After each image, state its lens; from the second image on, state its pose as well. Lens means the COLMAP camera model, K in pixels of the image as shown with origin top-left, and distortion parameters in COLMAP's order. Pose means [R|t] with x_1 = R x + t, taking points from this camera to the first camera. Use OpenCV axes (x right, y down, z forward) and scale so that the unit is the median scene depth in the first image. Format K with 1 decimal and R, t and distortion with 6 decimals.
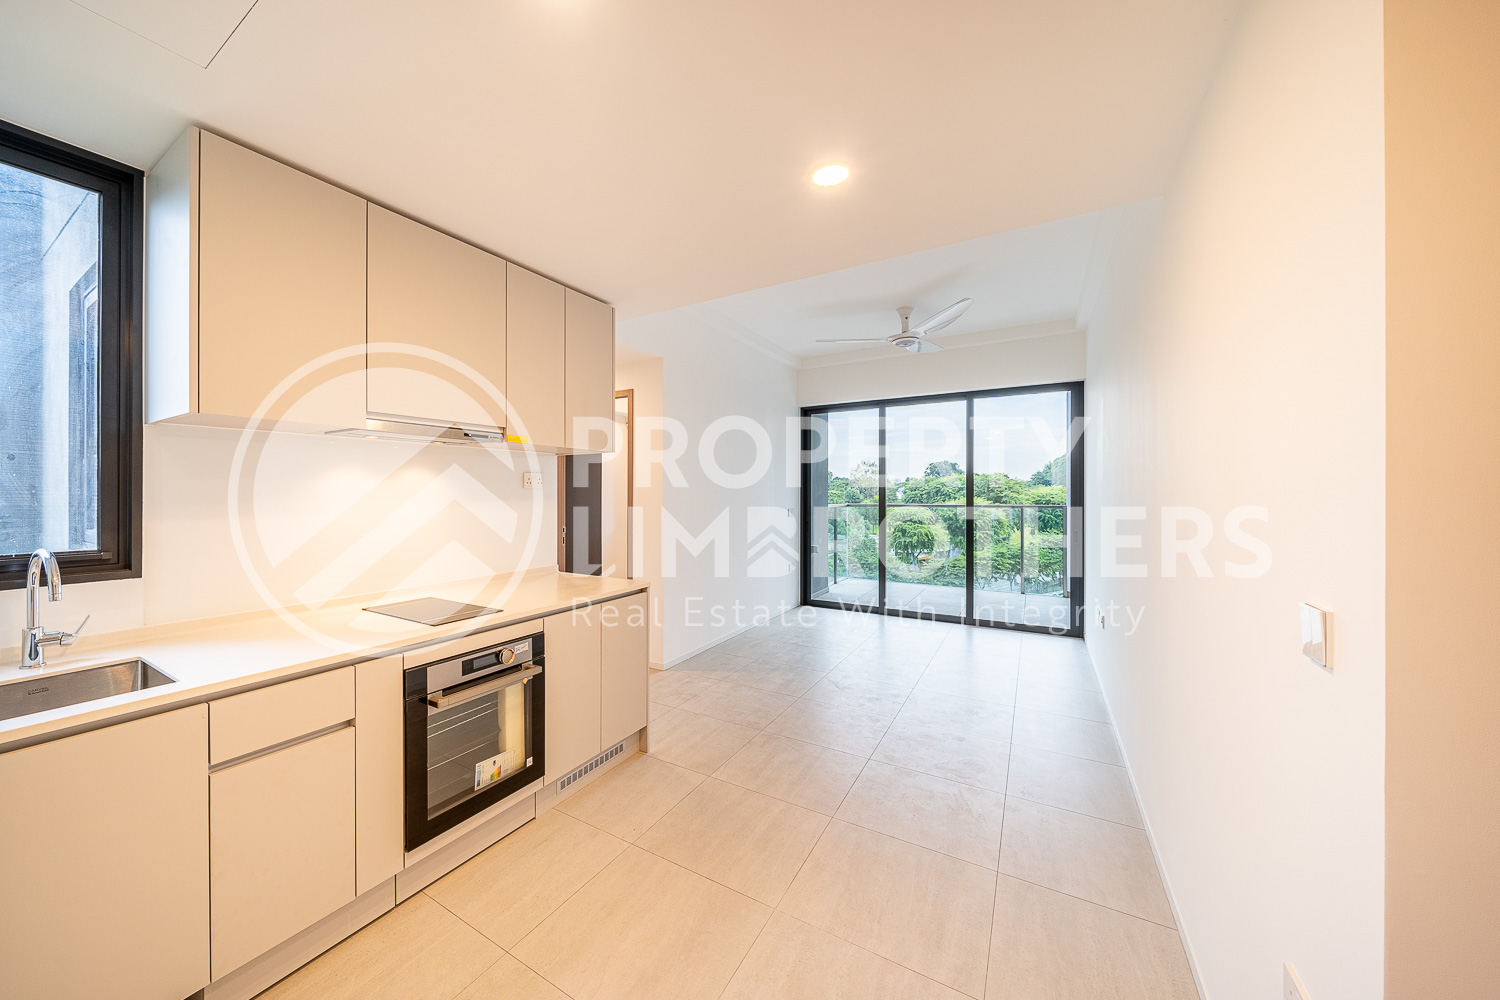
lens RADIAL K [[525.7, 0, 744.8], [0, 525.7, 499.2], [0, 0, 1]] dist [-0.000011, -0.000013]
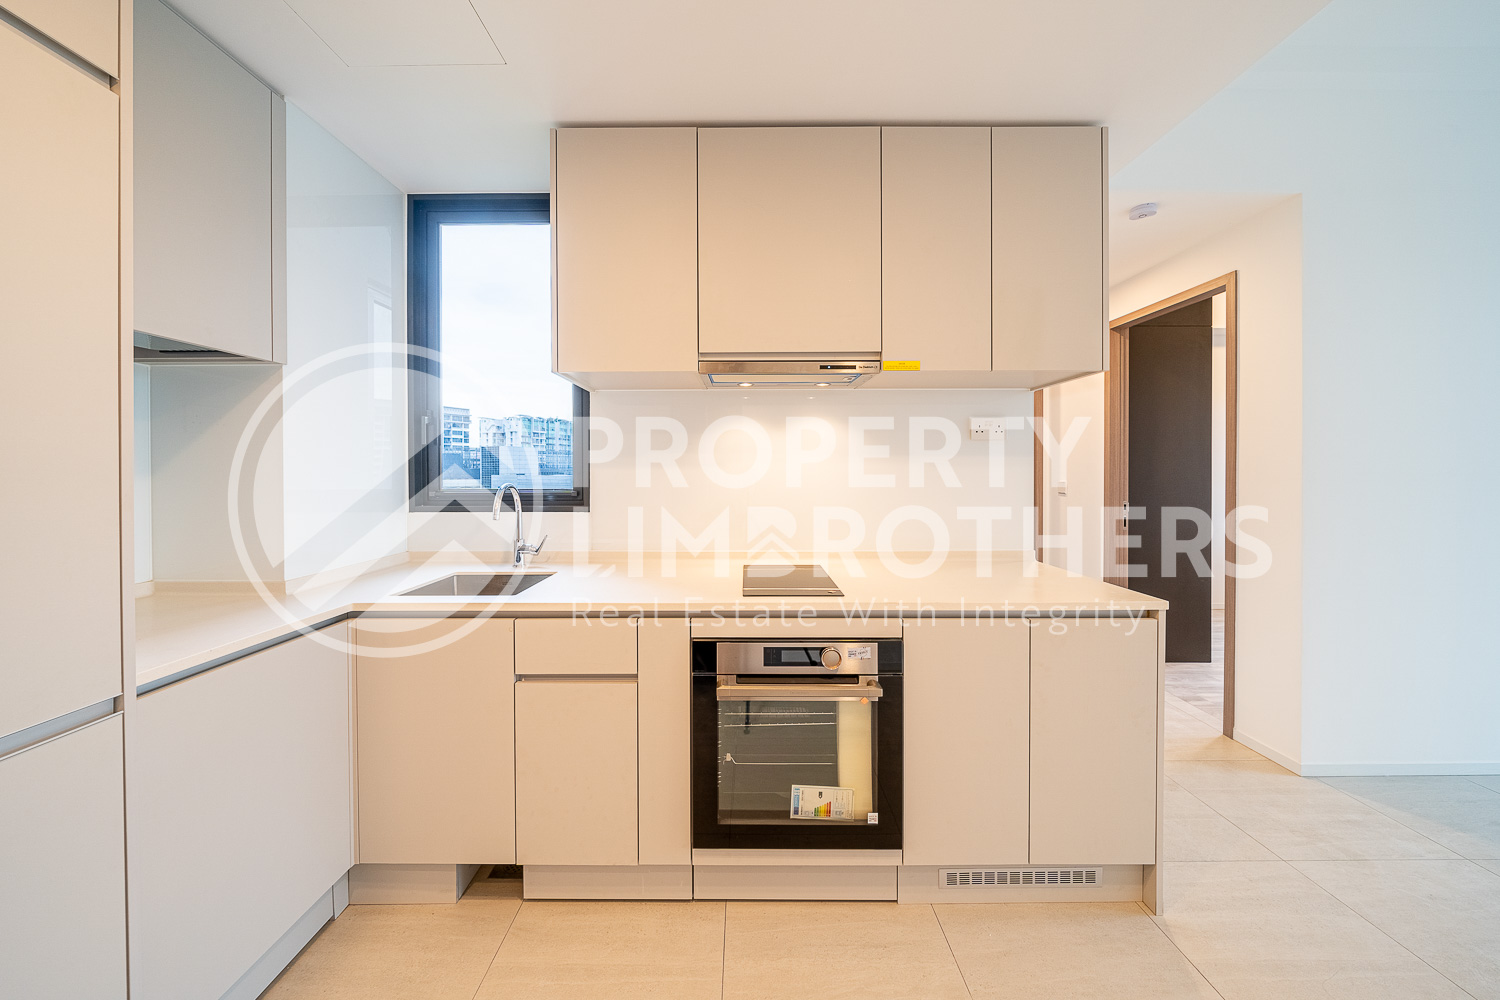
lens RADIAL K [[556.8, 0, 744.3], [0, 556.8, 477.8], [0, 0, 1]] dist [-0.003280, -0.000104]
pose [[0.472038, 0.004377, -0.881567, 0.162405], [-0.002153, 0.999990, 0.003812, 0.042904], [0.881576, 0.000098, 0.472043, 0.500375]]
